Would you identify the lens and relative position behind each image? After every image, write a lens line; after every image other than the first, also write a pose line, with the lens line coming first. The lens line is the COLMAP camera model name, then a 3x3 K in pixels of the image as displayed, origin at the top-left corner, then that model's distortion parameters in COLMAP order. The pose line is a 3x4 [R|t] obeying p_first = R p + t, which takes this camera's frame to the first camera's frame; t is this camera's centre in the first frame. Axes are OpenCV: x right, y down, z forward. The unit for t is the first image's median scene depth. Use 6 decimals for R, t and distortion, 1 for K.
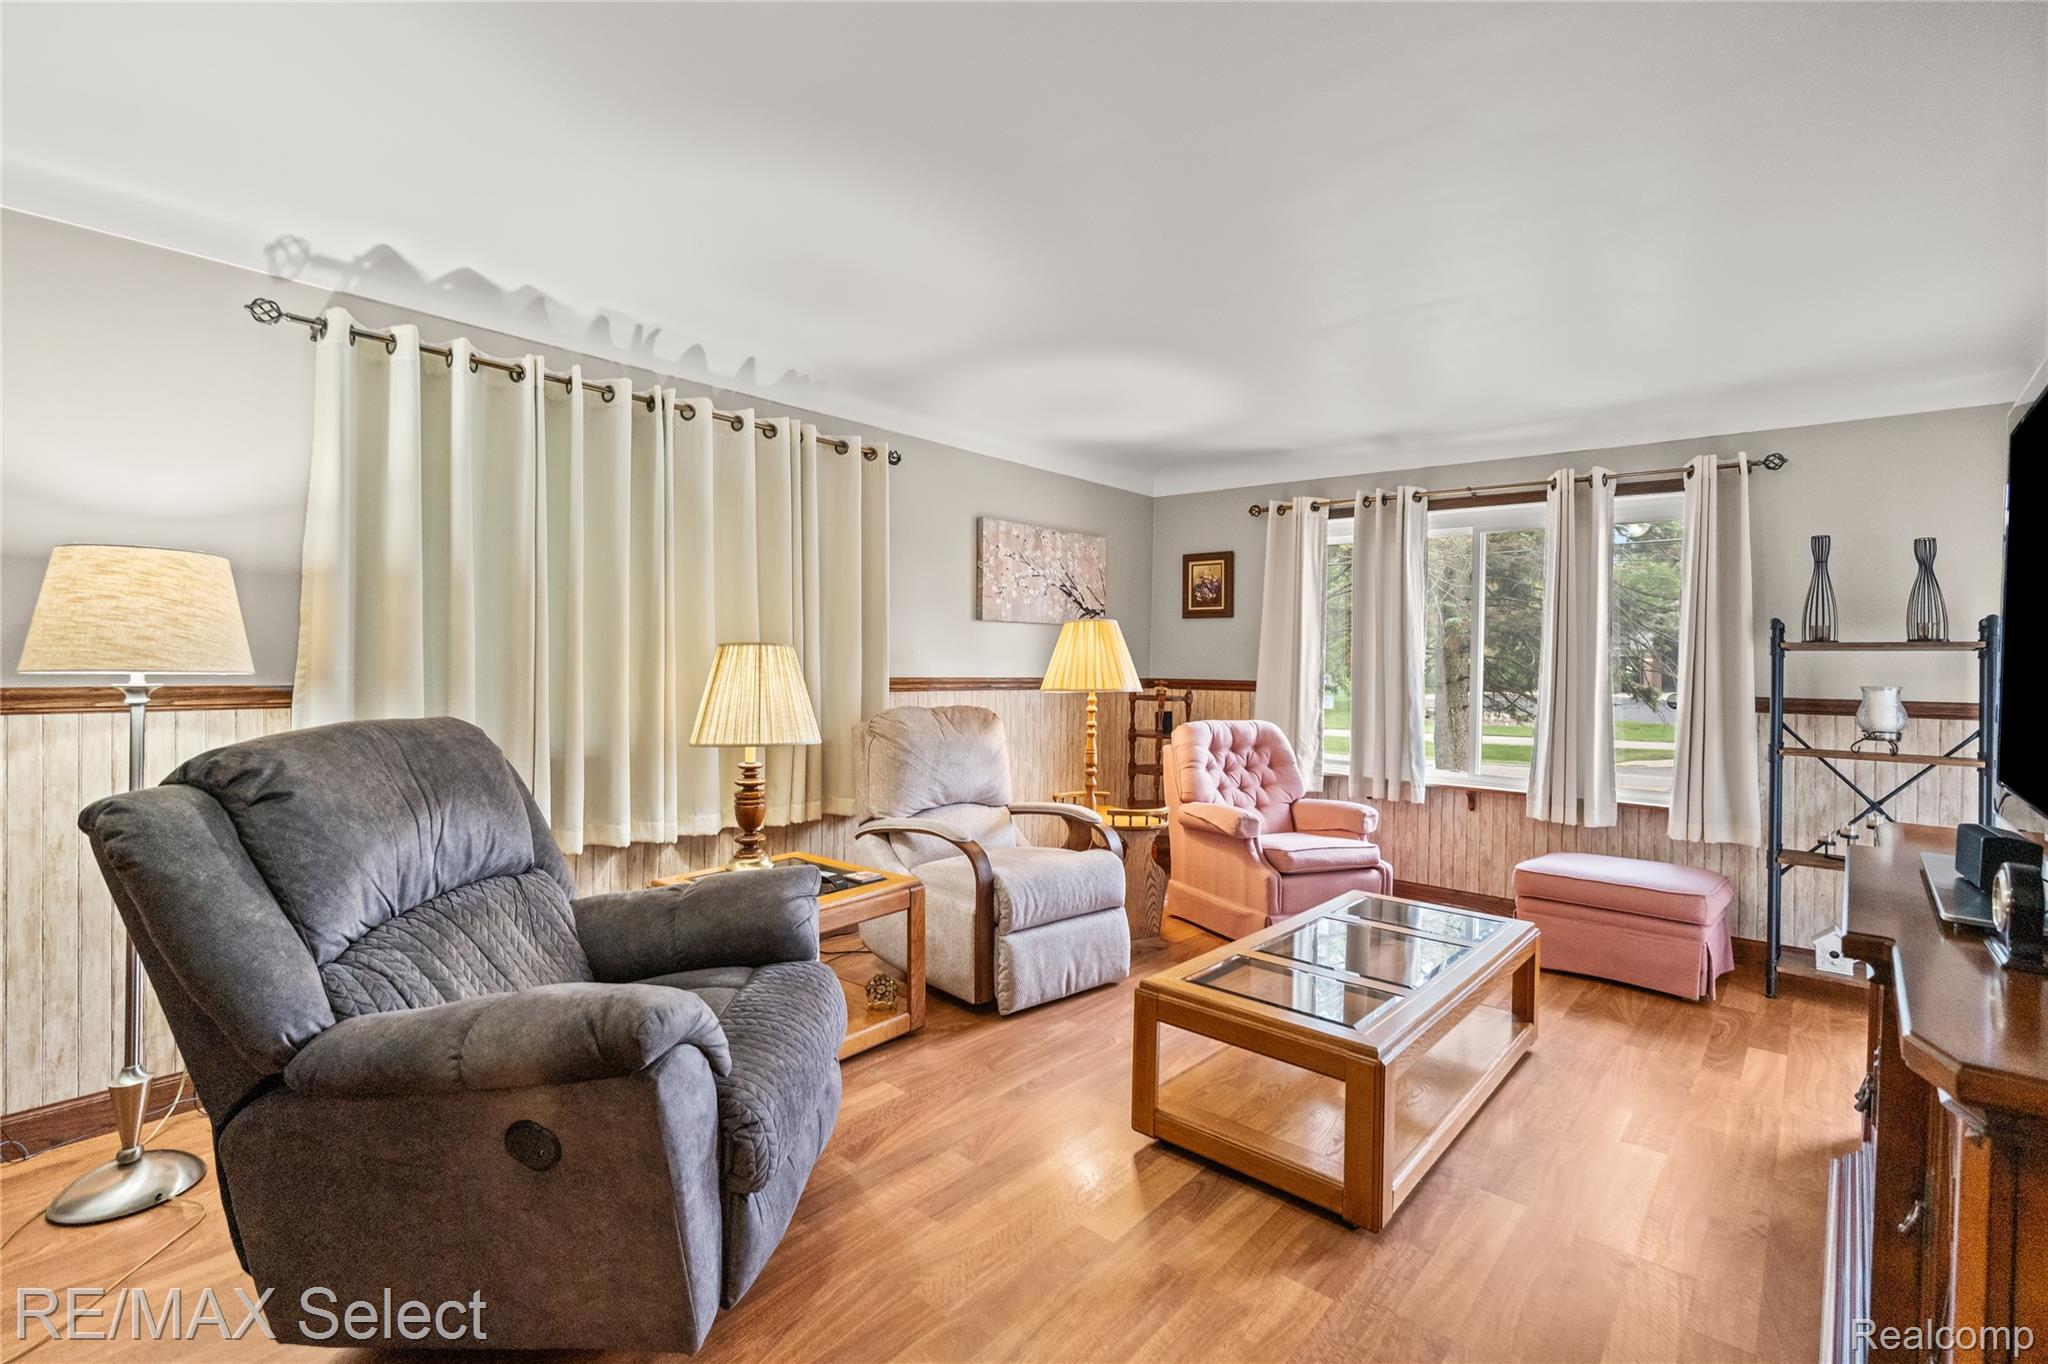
lens RADIAL K [[922.5, 0, 1020.1], [0, 922.5, 648.2], [0, 0, 1]] dist [-0.001098, 0.000116]
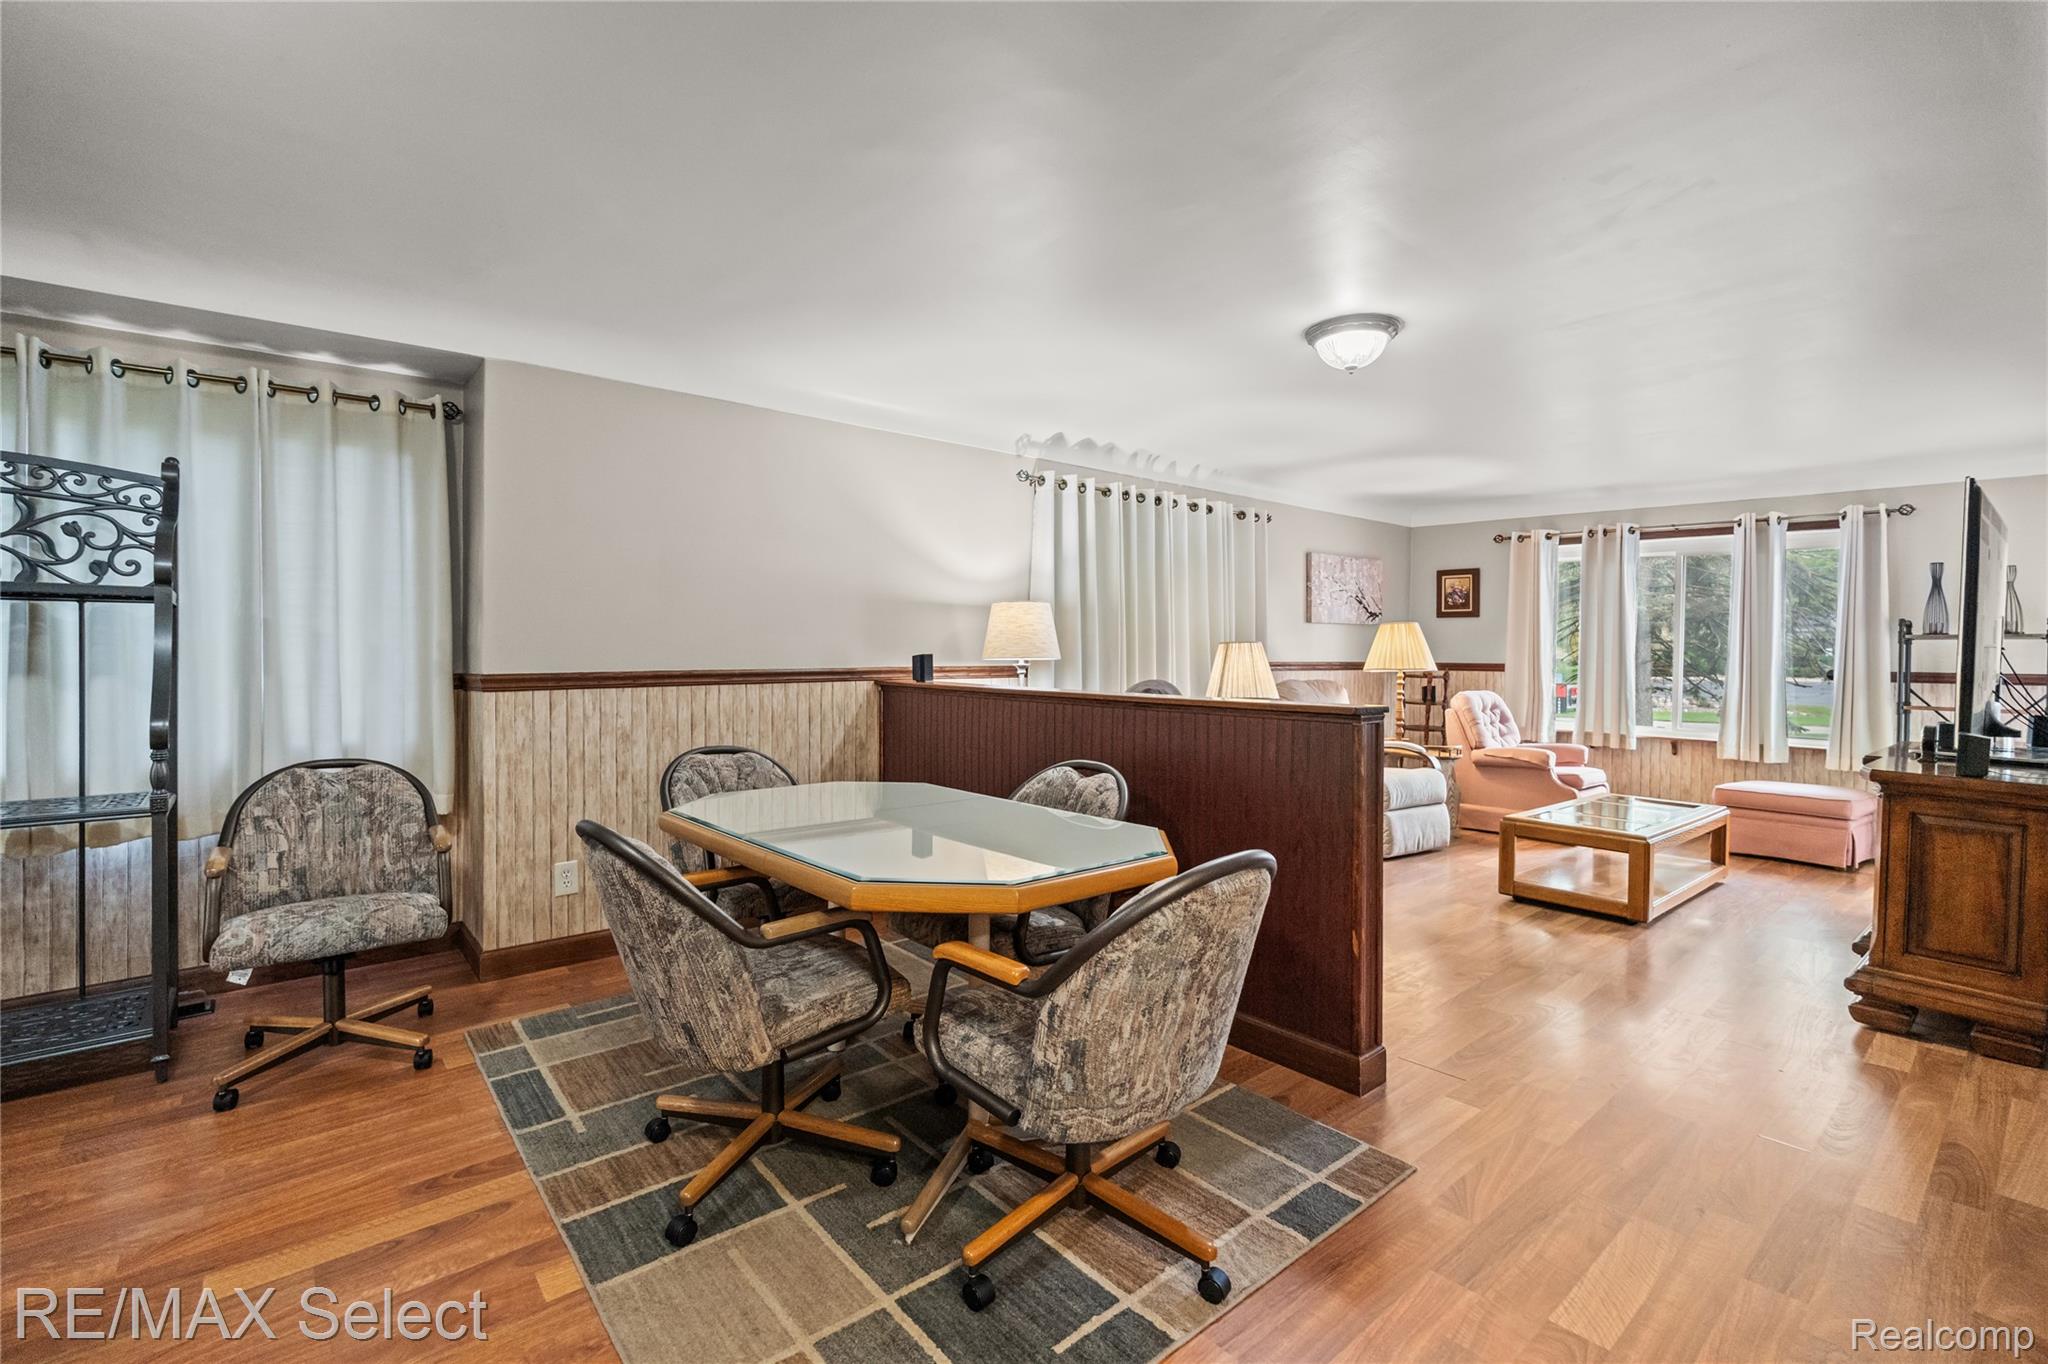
lens RADIAL K [[912.9, 0, 1031.0], [0, 912.9, 651.5], [0, 0, 1]] dist [0.001007, 0.000478]
pose [[0.991027, -0.006734, -0.133492, -0.319793], [0.008750, 0.999856, 0.014516, -0.010562], [0.133375, -0.015554, 0.990944, -0.549214]]
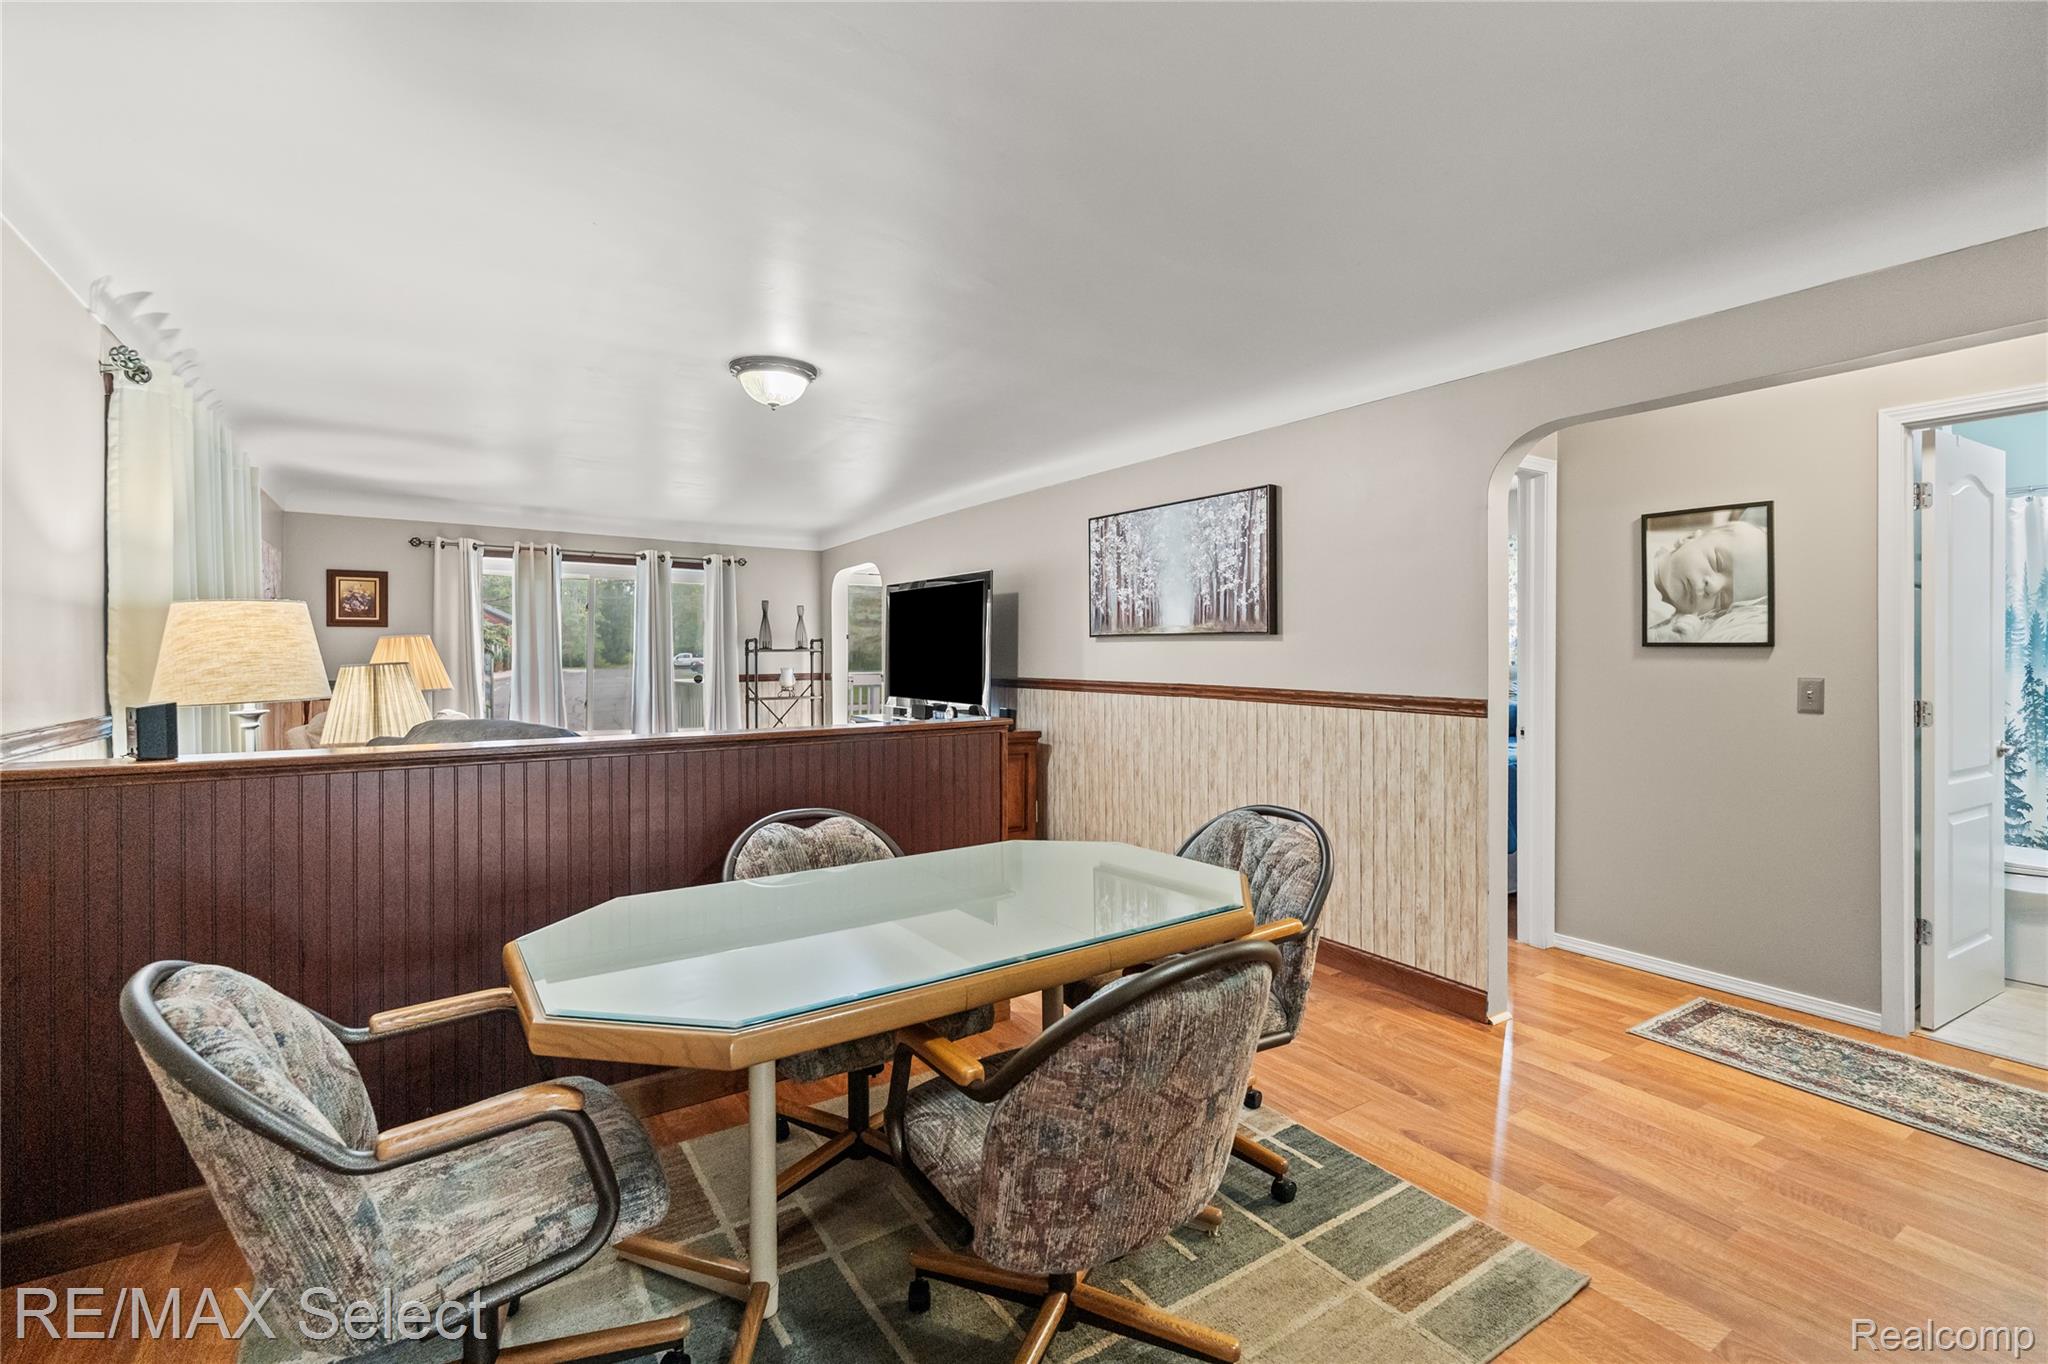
lens RADIAL K [[931.3, 0, 1020.7], [0, 931.3, 651.6], [0, 0, 1]] dist [-0.012847, -0.000035]
pose [[0.256000, -0.015541, 0.966552, -0.949664], [-0.003671, 0.999848, 0.017048, -0.033070], [-0.966670, -0.007912, 0.255904, -0.135105]]
